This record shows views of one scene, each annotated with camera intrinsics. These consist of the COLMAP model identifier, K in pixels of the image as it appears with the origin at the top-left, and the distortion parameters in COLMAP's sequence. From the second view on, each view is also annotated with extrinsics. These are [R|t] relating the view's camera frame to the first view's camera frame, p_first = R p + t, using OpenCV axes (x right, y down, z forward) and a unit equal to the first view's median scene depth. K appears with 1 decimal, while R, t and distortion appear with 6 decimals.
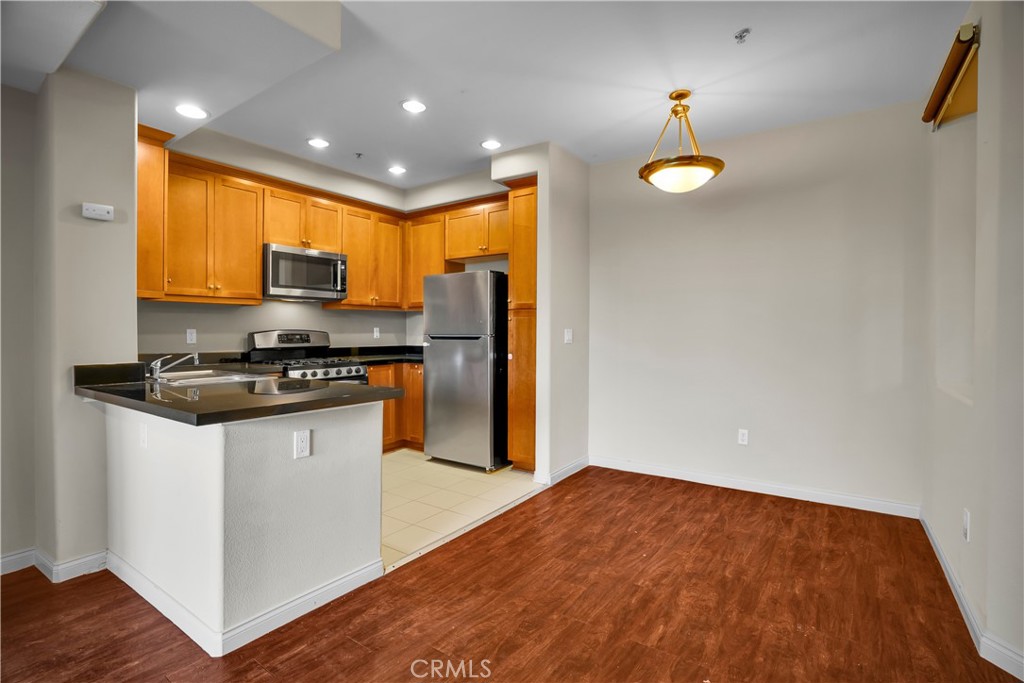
lens RADIAL K [[482.5, 0, 512.0], [0, 482.5, 341.5], [0, 0, 1]] dist [-0.063016, 0.025565]
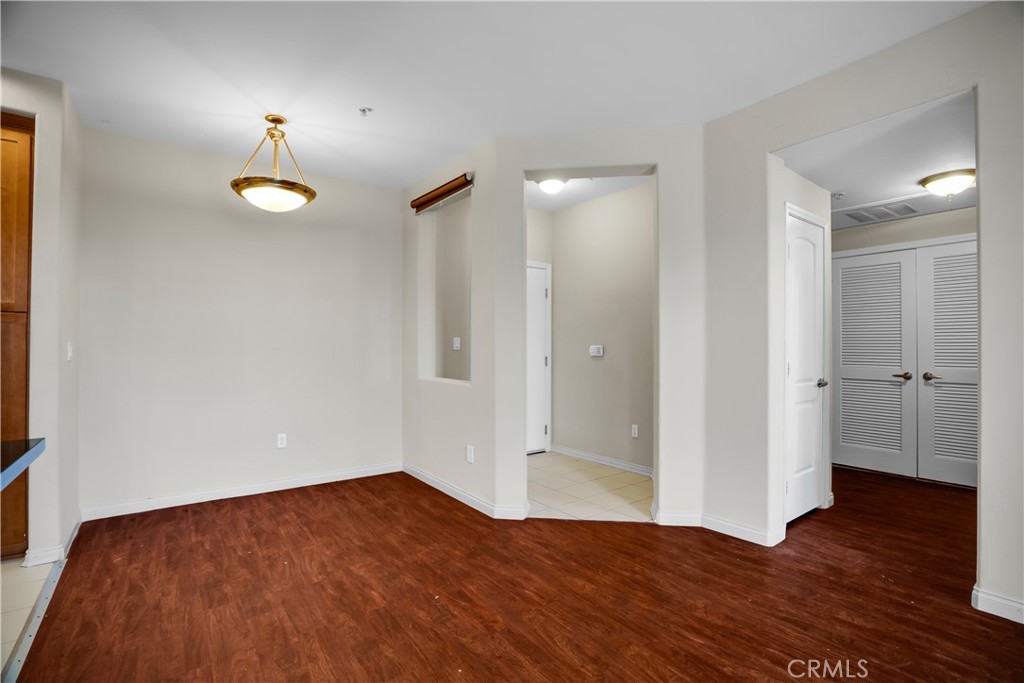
lens RADIAL K [[482.5, 0, 512.0], [0, 482.5, 341.5], [0, 0, 1]] dist [-0.063016, 0.025565]
pose [[0.319508, 0.001568, 0.947582, -0.353763], [0.022085, 0.999715, -0.009101, -0.005143], [-0.947326, 0.023835, 0.319382, 0.135118]]
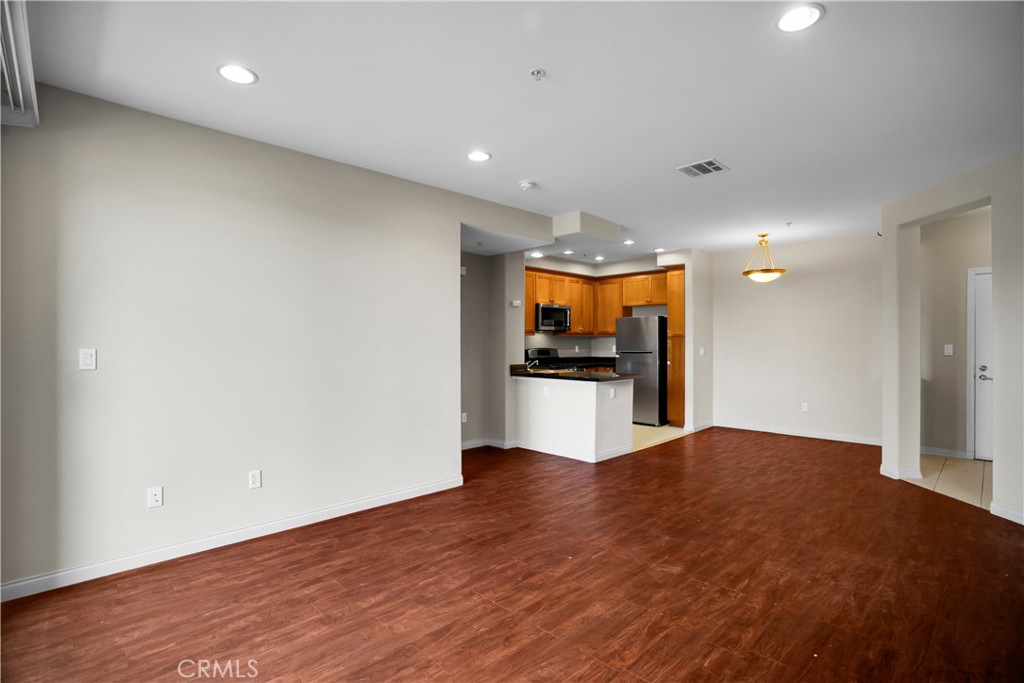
lens RADIAL K [[482.5, 0, 512.0], [0, 482.5, 341.5], [0, 0, 1]] dist [-0.063016, 0.025565]
pose [[0.980248, -0.004814, -0.197712, -0.236289], [0.000315, 0.999741, -0.022778, -0.008421], [0.197771, 0.022266, 0.979995, -0.932001]]
